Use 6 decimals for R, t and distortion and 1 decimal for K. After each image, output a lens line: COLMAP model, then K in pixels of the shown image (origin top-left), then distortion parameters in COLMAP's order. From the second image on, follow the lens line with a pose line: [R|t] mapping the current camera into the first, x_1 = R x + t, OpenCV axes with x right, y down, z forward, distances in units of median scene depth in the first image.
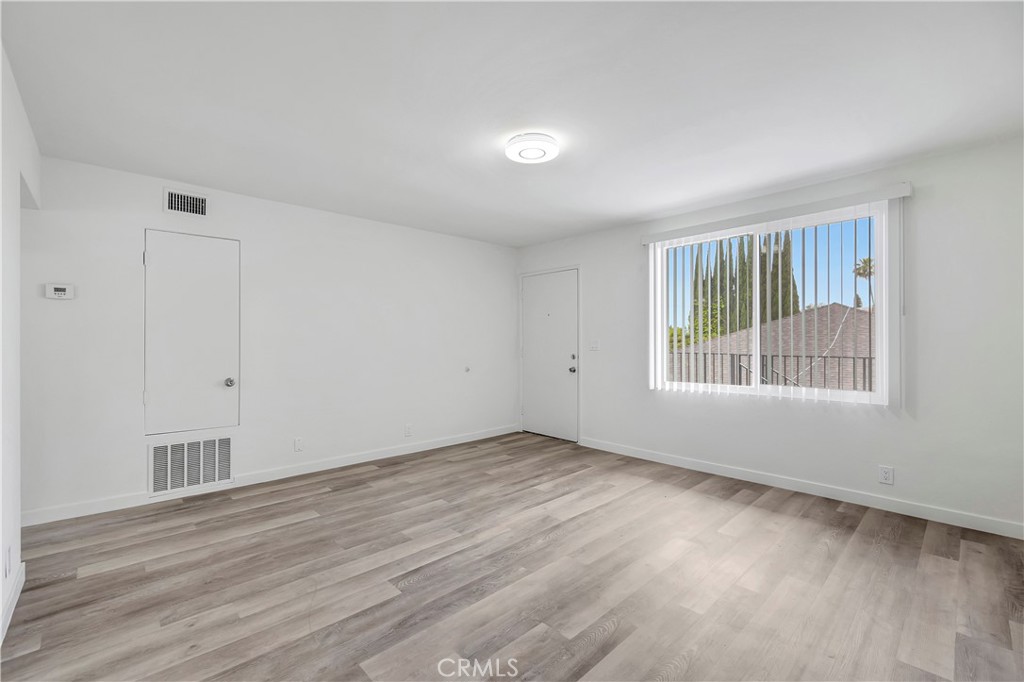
lens RADIAL K [[433.6, 0, 505.0], [0, 433.6, 338.2], [0, 0, 1]] dist [-0.002840, -0.000289]
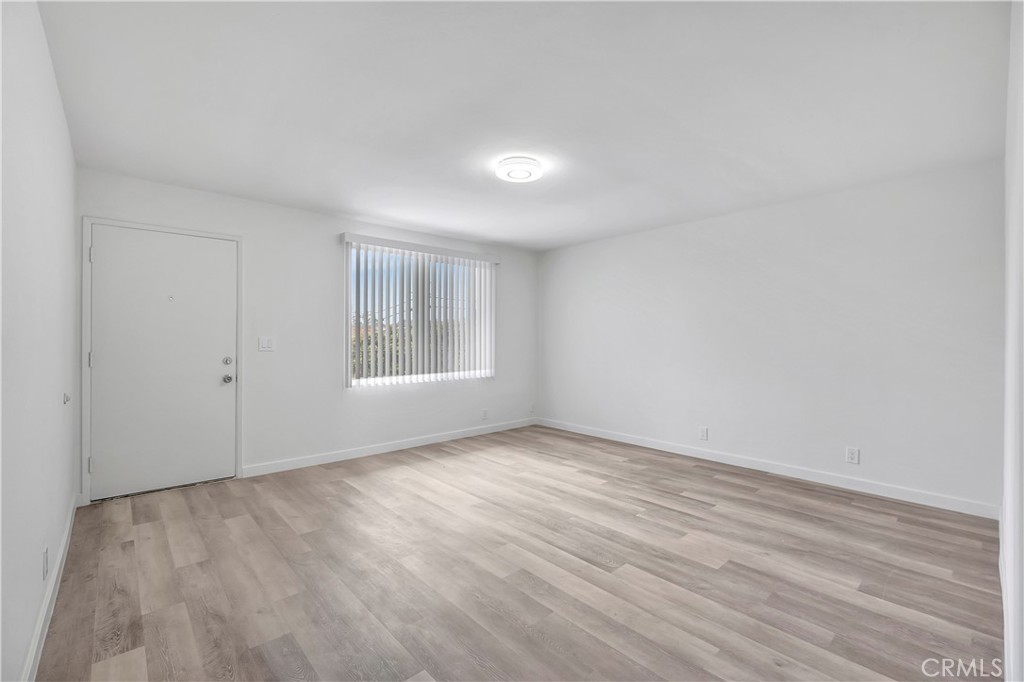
lens RADIAL K [[433.6, 0, 505.0], [0, 433.6, 338.2], [0, 0, 1]] dist [-0.002840, -0.000289]
pose [[0.028655, 0.006384, 0.999569, -1.087256], [-0.010901, 0.999922, -0.006073, 0.008229], [-0.999530, -0.010723, 0.028722, 1.016496]]
